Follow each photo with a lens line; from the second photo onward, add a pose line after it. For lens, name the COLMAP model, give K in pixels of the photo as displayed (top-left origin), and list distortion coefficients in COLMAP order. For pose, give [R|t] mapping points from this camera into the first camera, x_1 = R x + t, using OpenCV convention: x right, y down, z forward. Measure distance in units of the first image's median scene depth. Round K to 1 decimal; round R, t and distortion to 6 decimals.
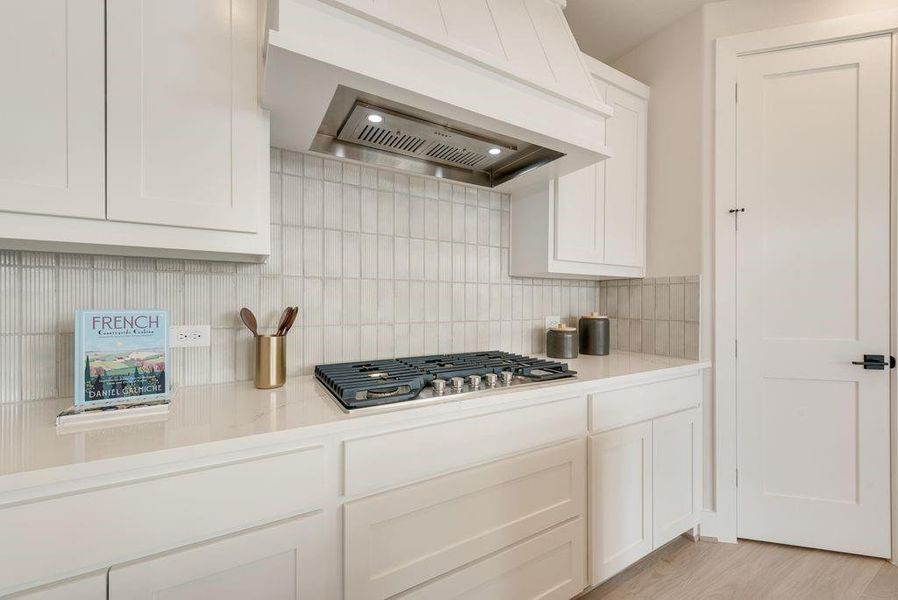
lens RADIAL K [[352.4, 0, 444.3], [0, 352.4, 302.8], [0, 0, 1]] dist [0.010883, -0.002086]
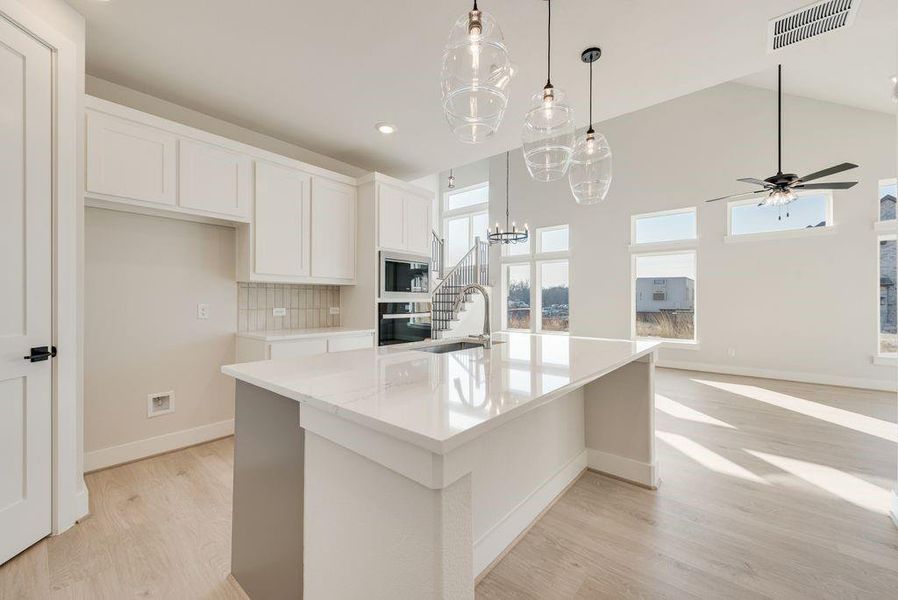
lens RADIAL K [[352.4, 0, 444.4], [0, 352.4, 299.3], [0, 0, 1]] dist [0.010883, -0.002086]
pose [[-0.325270, 0.000639, 0.945621, -0.179917], [0.001634, 0.999999, -0.000113, 0.009067], [-0.945620, 0.001508, -0.325271, 0.237723]]
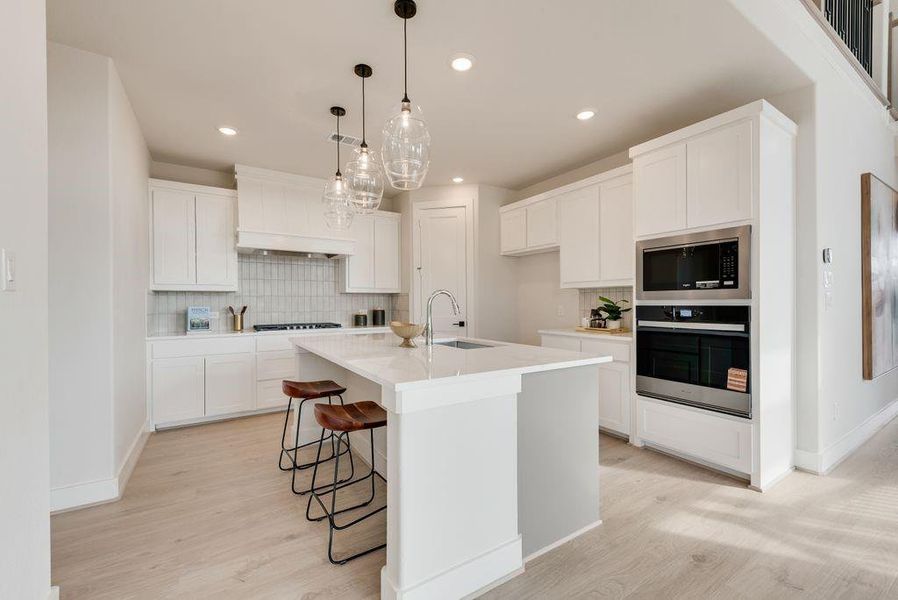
lens RADIAL K [[370.0, 0, 450.0], [0, 370.0, 302.9], [0, 0, 1]] dist [0.005916, 0.001138]
pose [[0.998924, -0.009168, 0.045468, 1.063926], [0.009414, 0.999942, -0.005194, 0.016693], [-0.045418, 0.005616, 0.998952, -2.041685]]
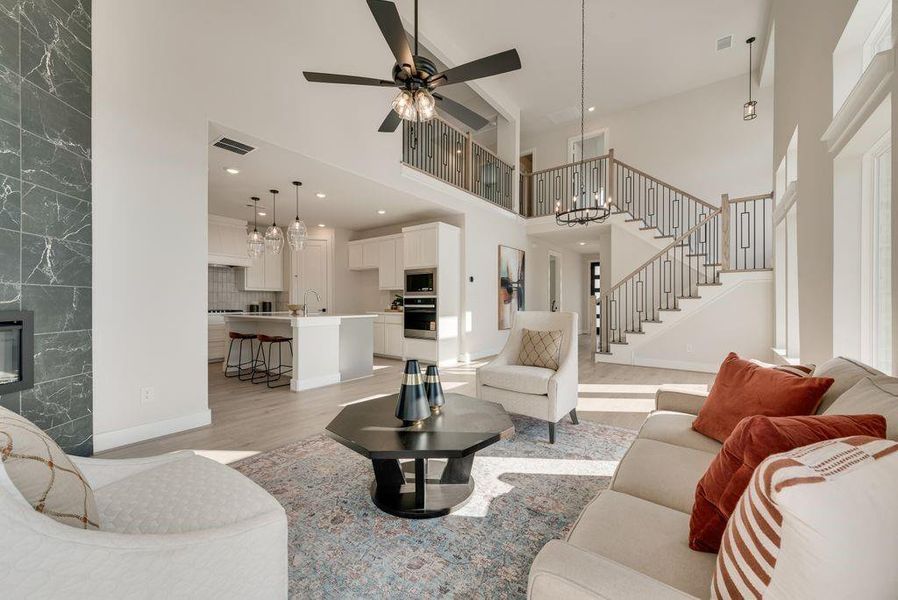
lens RADIAL K [[352.4, 0, 450.7], [0, 352.4, 303.1], [0, 0, 1]] dist [0.010883, -0.002086]
pose [[0.920341, -0.004585, 0.391091, 1.002022], [0.006111, 0.999978, -0.002657, 0.102533], [-0.391070, 0.004835, 0.920348, -4.217911]]
